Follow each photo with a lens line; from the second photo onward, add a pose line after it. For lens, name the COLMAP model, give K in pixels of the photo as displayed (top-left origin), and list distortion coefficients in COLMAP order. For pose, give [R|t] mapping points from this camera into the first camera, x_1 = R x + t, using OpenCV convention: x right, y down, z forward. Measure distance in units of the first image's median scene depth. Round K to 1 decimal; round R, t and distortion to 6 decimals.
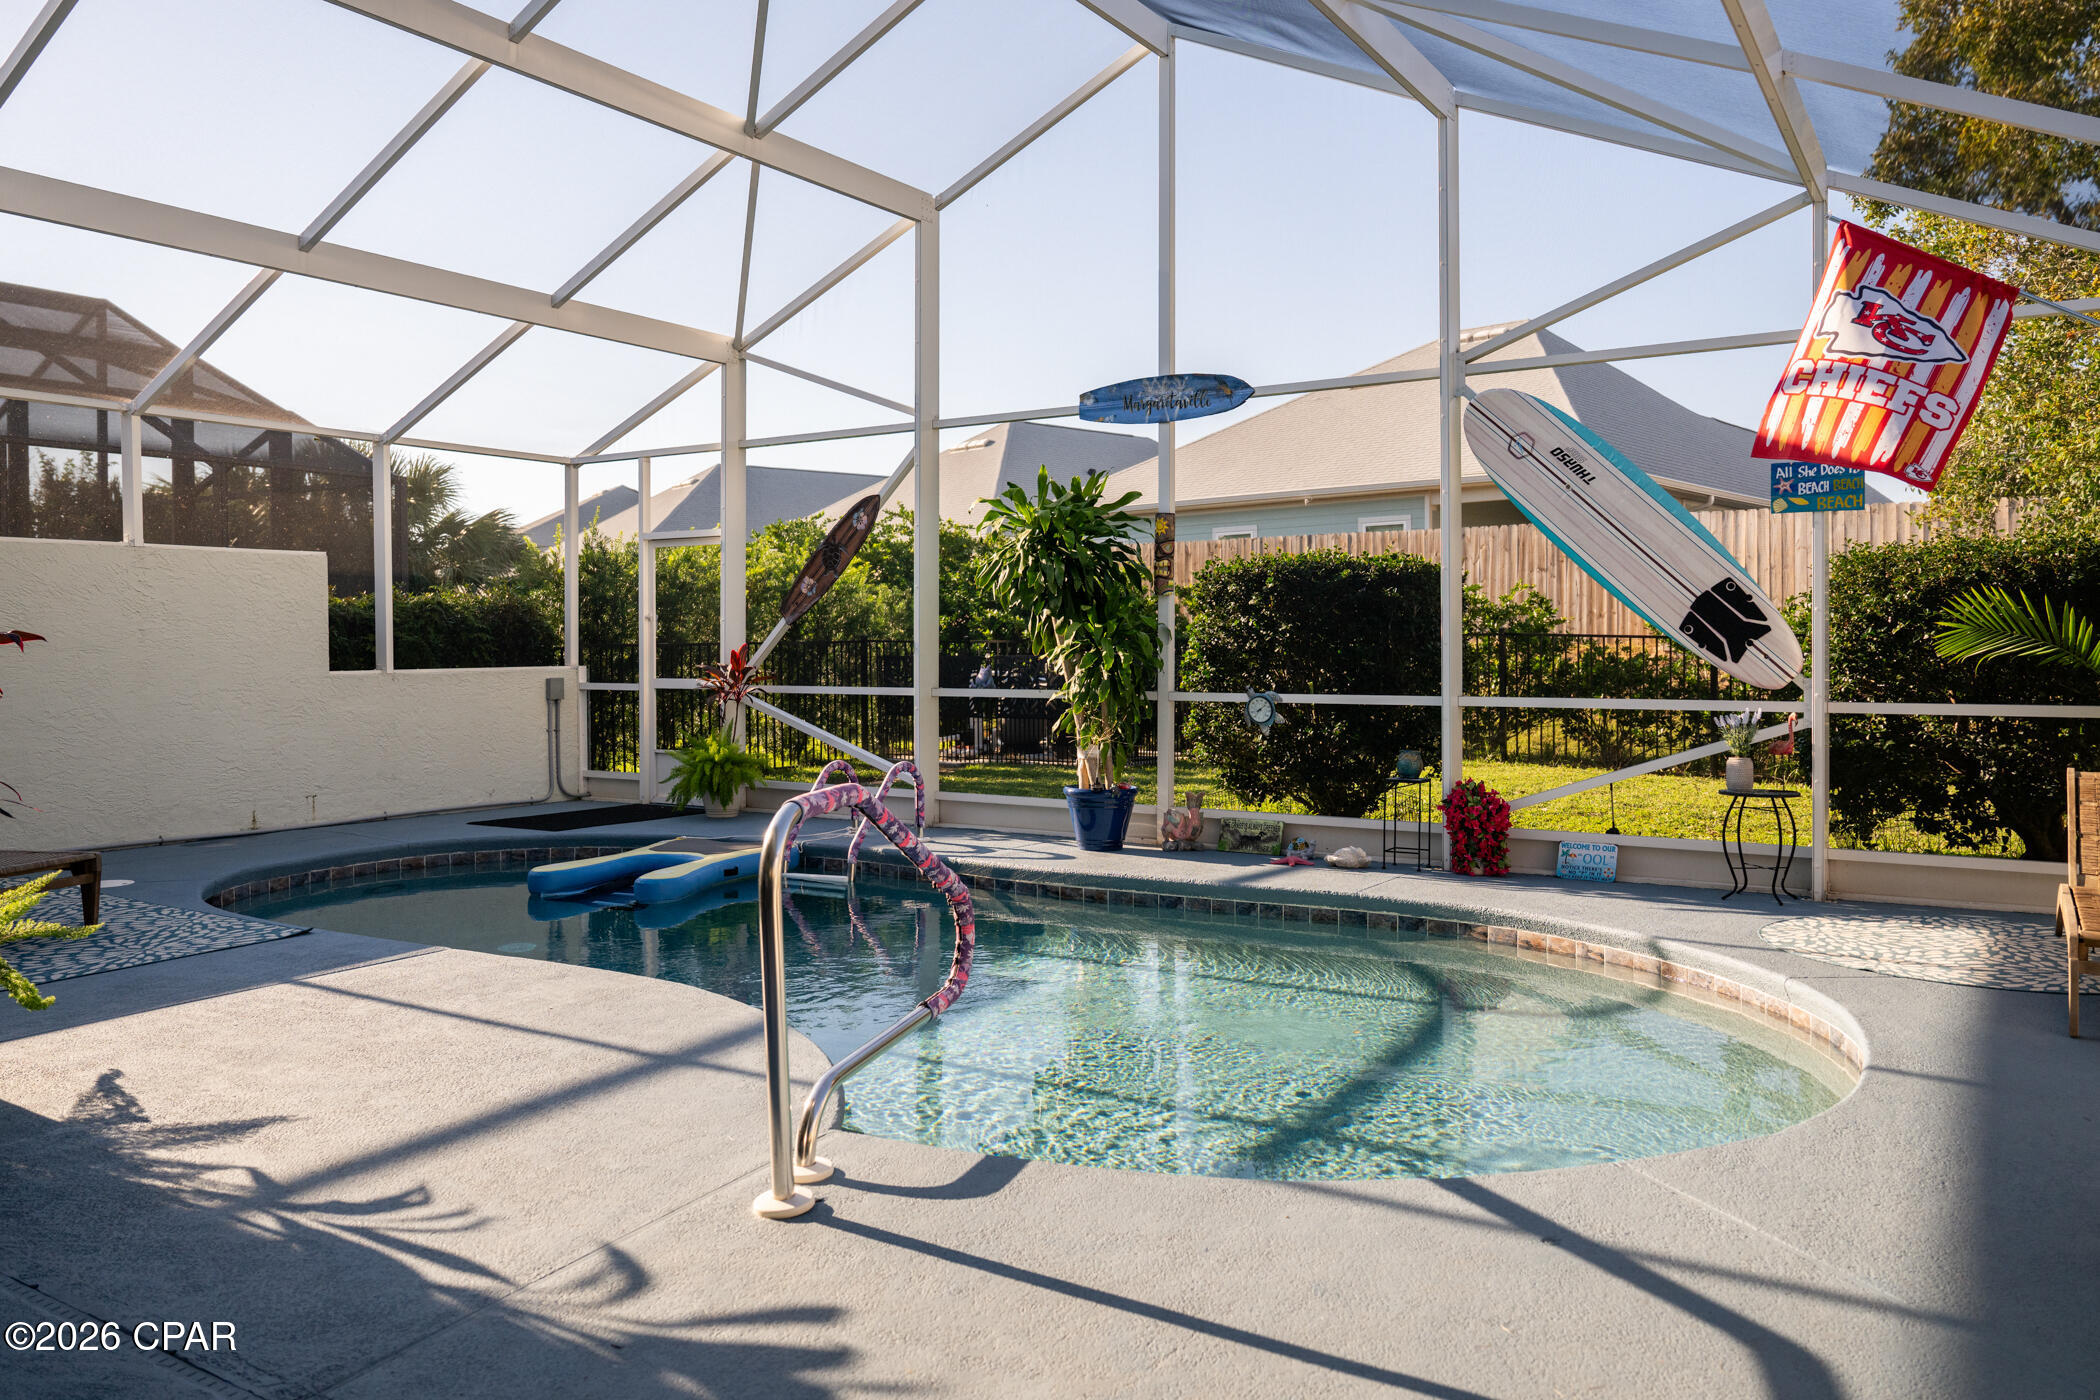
lens RADIAL K [[1476.6, 0, 1070.3], [0, 1476.6, 701.2], [0, 0, 1]] dist [-0.004913, 0.004997]
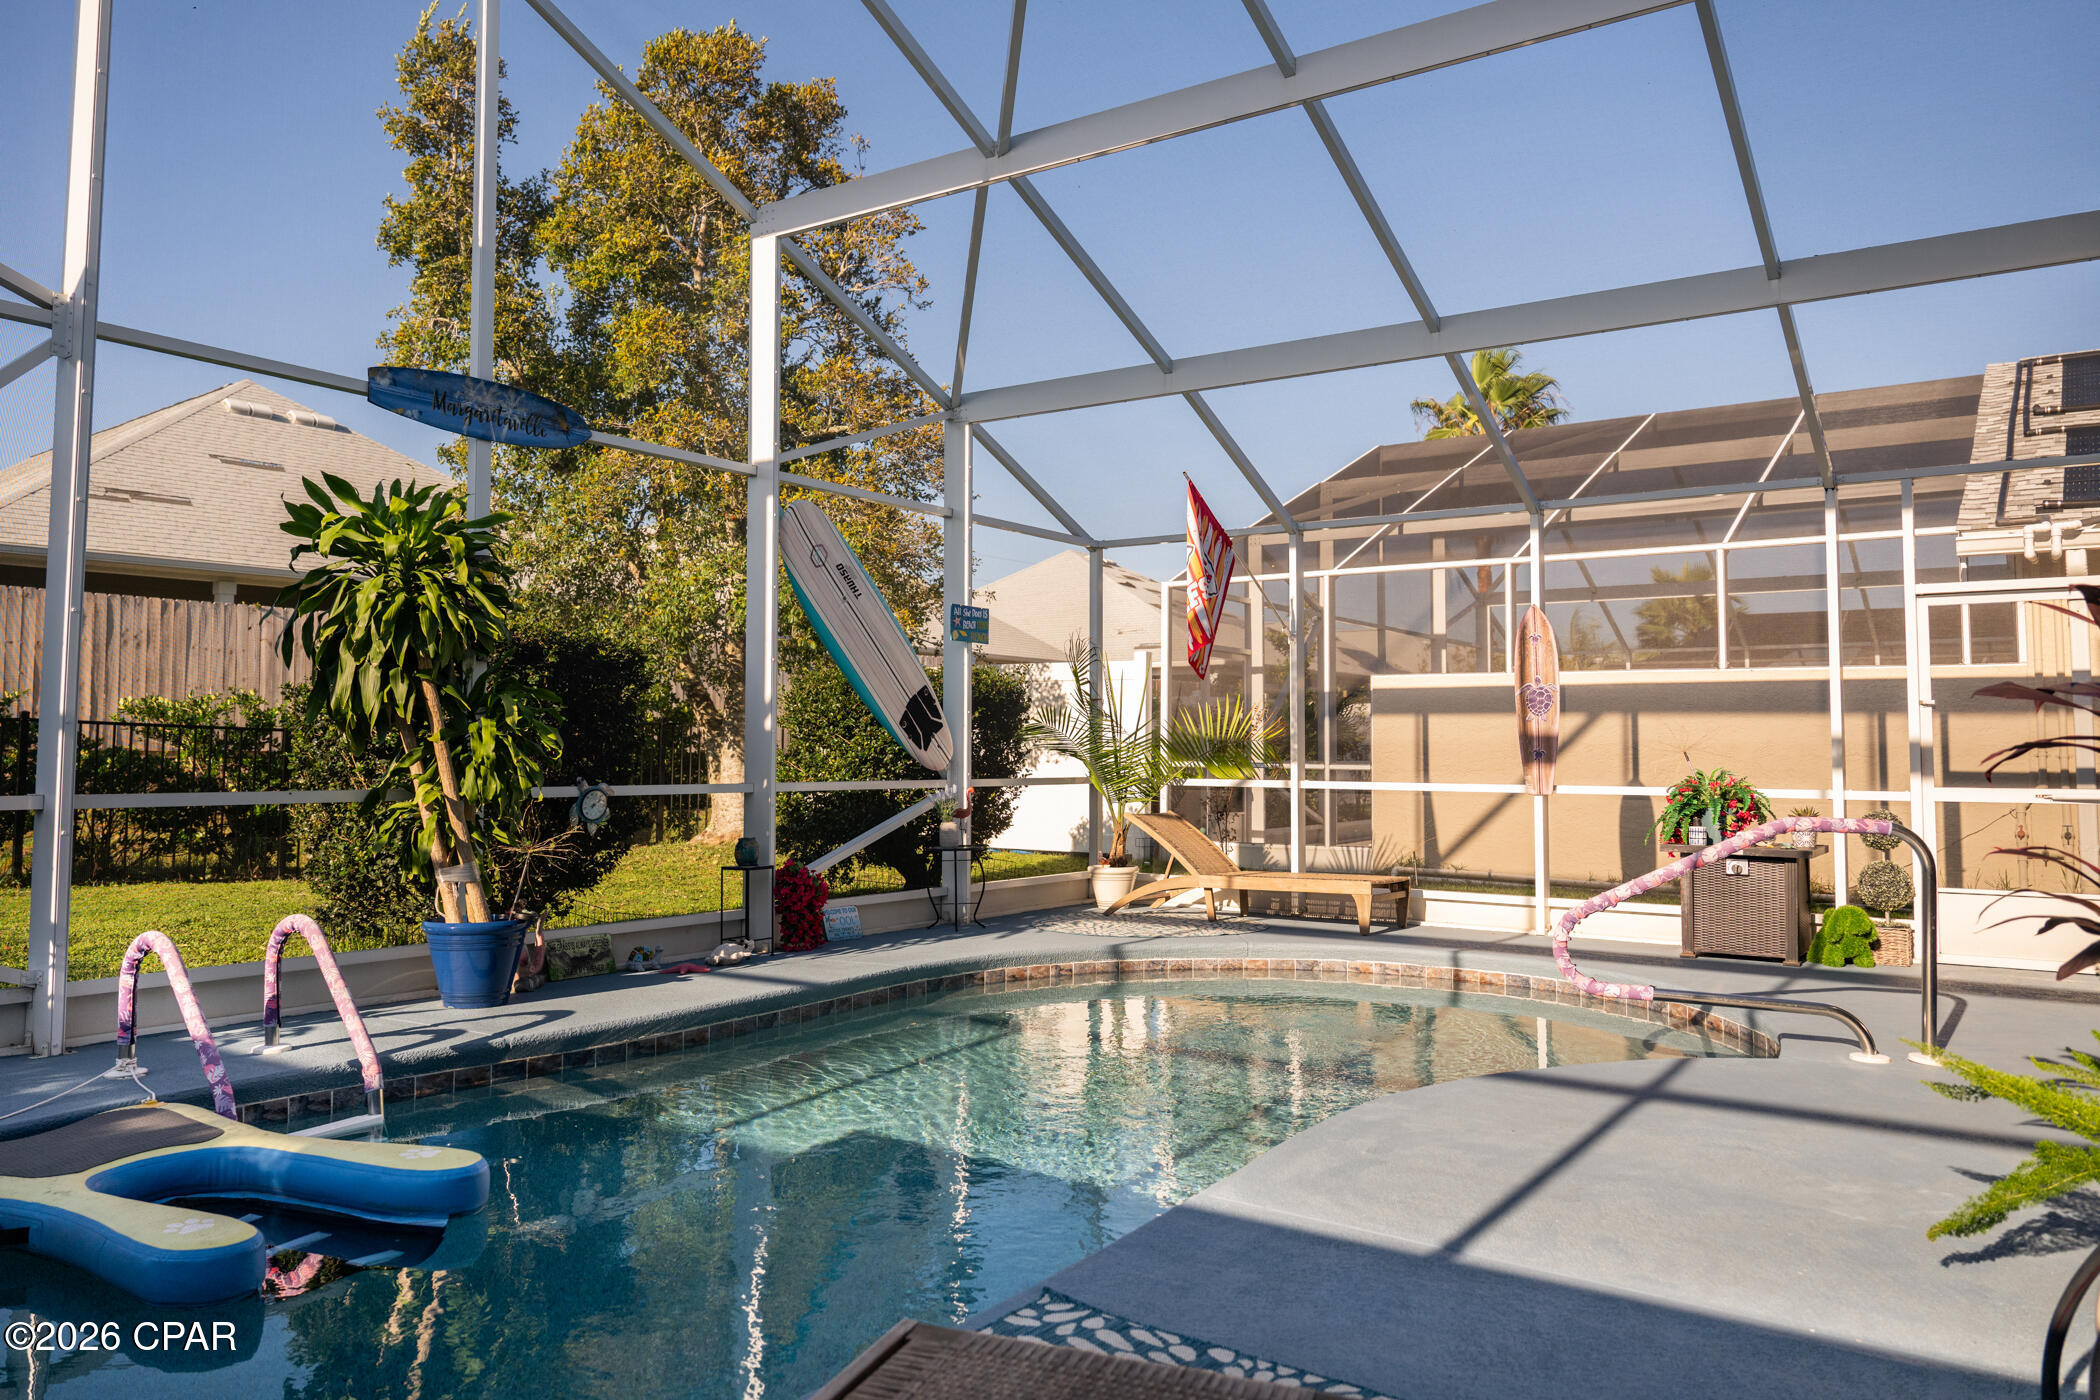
lens RADIAL K [[1476.6, 0, 1051.4], [0, 1476.6, 683.8], [0, 0, 1]] dist [-0.004913, 0.004997]
pose [[0.049684, 0.052544, 0.997382, -0.812744], [0.031984, 0.998019, -0.054170, -0.010803], [-0.998253, 0.034592, 0.047905, 0.787835]]
